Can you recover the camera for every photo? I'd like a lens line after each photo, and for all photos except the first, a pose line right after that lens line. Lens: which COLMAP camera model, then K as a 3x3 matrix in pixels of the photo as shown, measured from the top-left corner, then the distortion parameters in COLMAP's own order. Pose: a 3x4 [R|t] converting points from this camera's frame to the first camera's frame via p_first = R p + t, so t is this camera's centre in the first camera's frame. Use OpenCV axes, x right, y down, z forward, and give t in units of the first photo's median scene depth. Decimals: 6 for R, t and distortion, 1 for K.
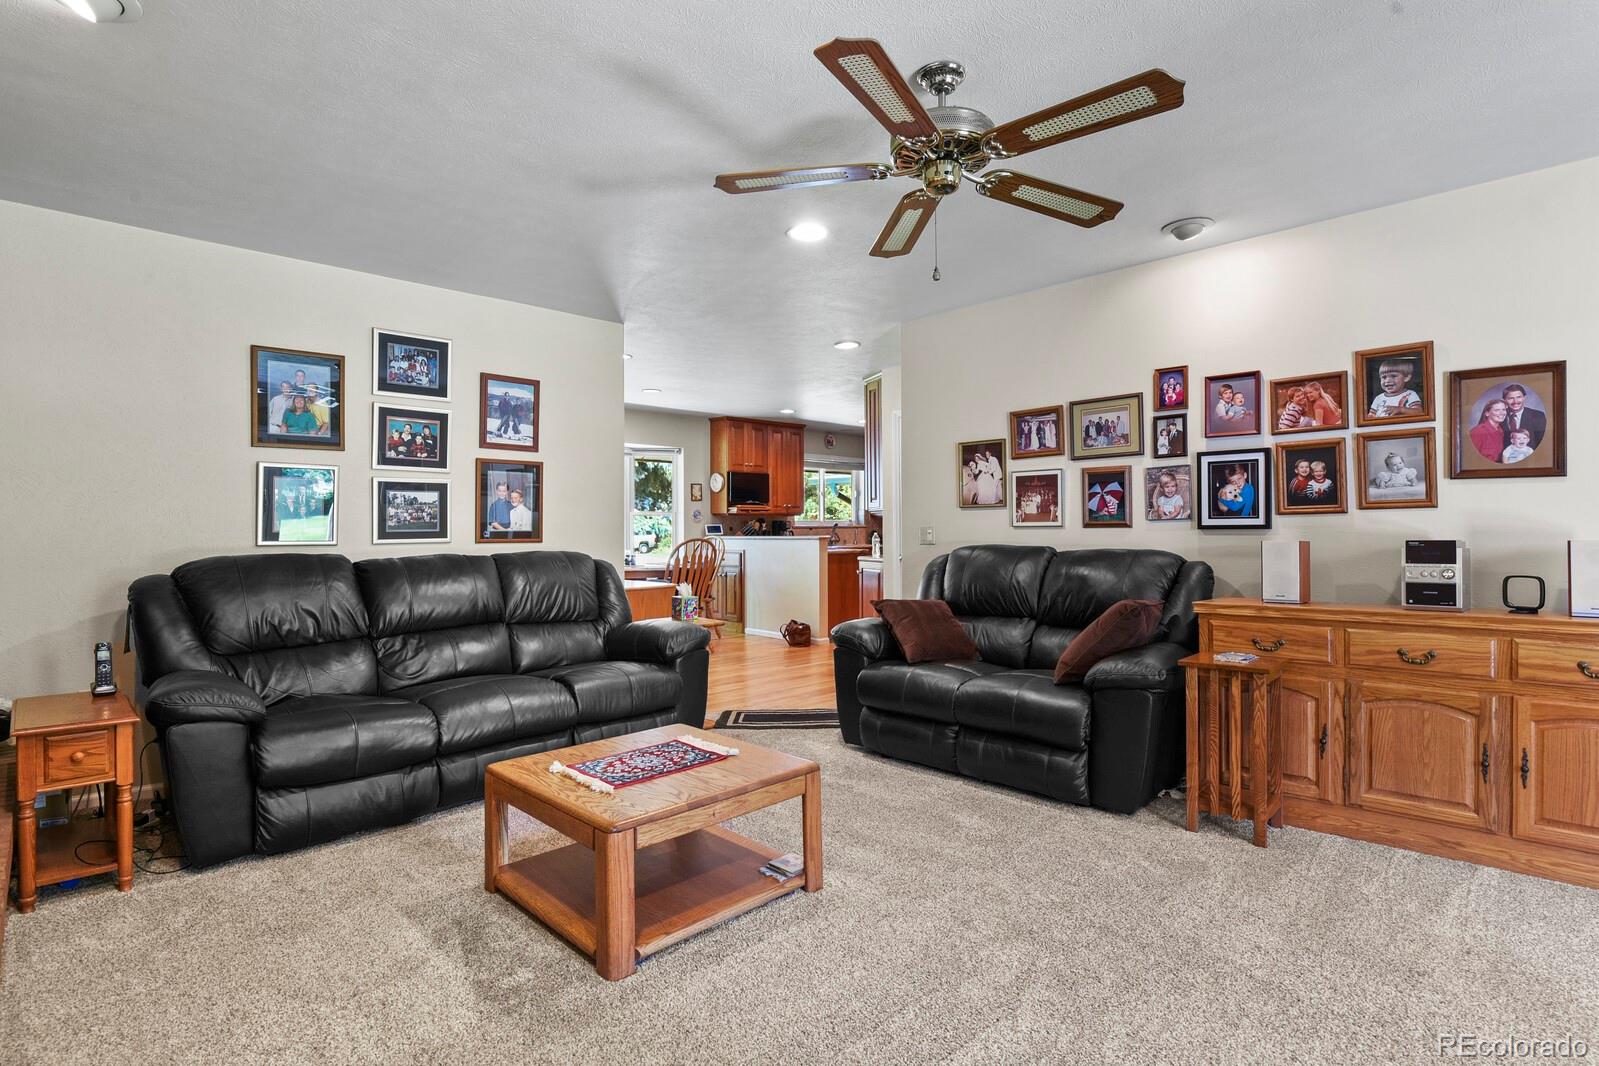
lens RADIAL K [[800.2, 0, 810.8], [0, 800.2, 531.7], [0, 0, 1]] dist [-0.026171, 0.000262]
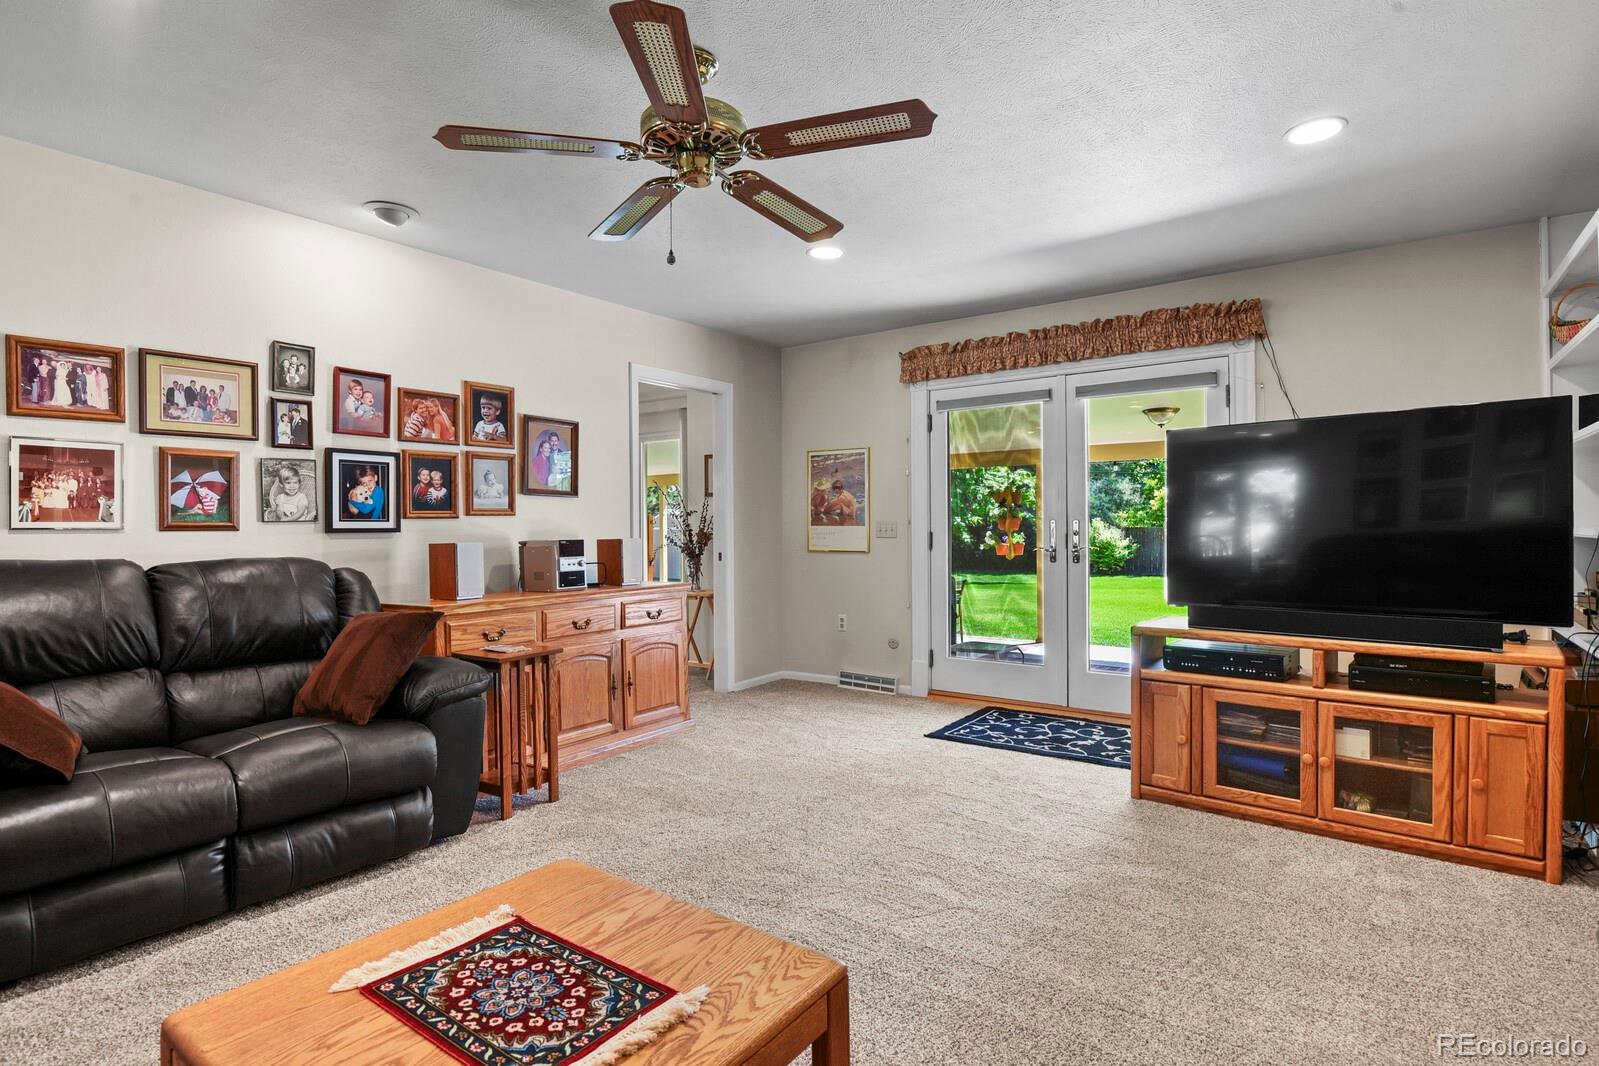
lens RADIAL K [[800.2, 0, 810.8], [0, 800.2, 531.7], [0, 0, 1]] dist [-0.026171, 0.000262]
pose [[-0.173763, 0.004129, 0.984779, -0.508991], [0.010185, 0.999945, -0.002395, 0.003563], [-0.984735, 0.009614, -0.173795, 0.637801]]
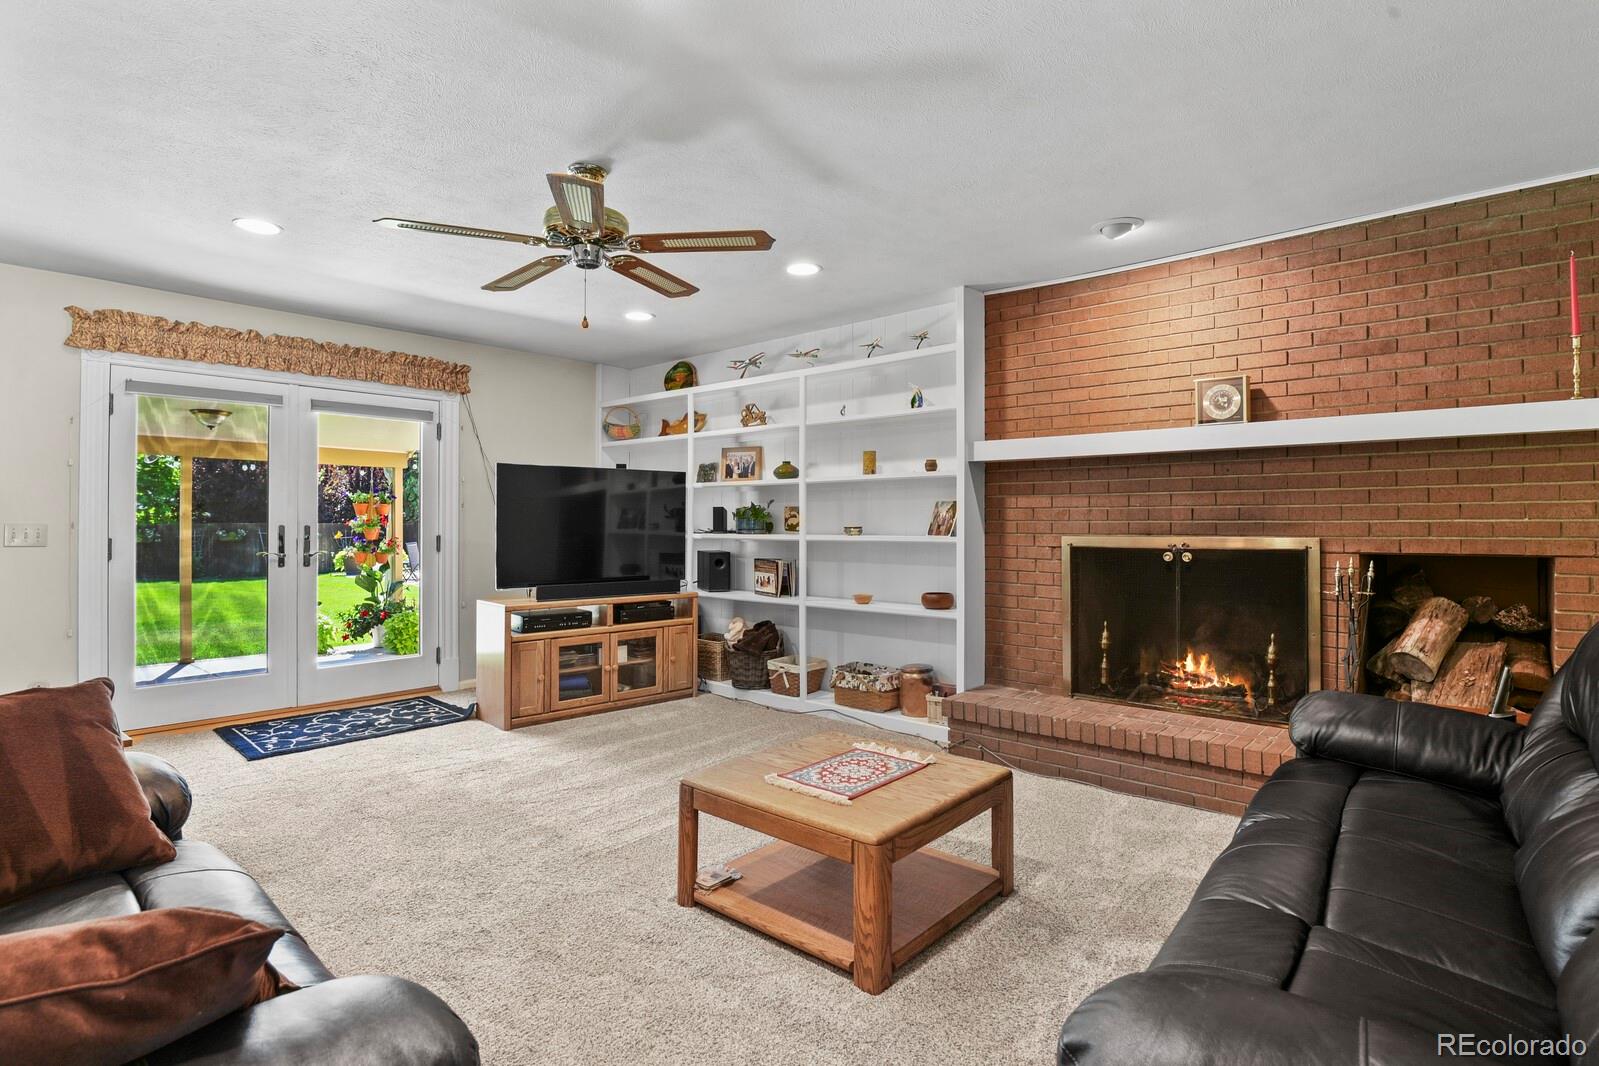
lens RADIAL K [[798.7, 0, 808.6], [0, 798.7, 520.9], [0, 0, 1]] dist [-0.028538, -0.000131]
pose [[-0.996528, 0.004872, -0.083121, -0.047625], [0.004966, 0.999987, -0.000932, -0.016221], [0.083116, -0.001341, -0.996539, 1.401810]]
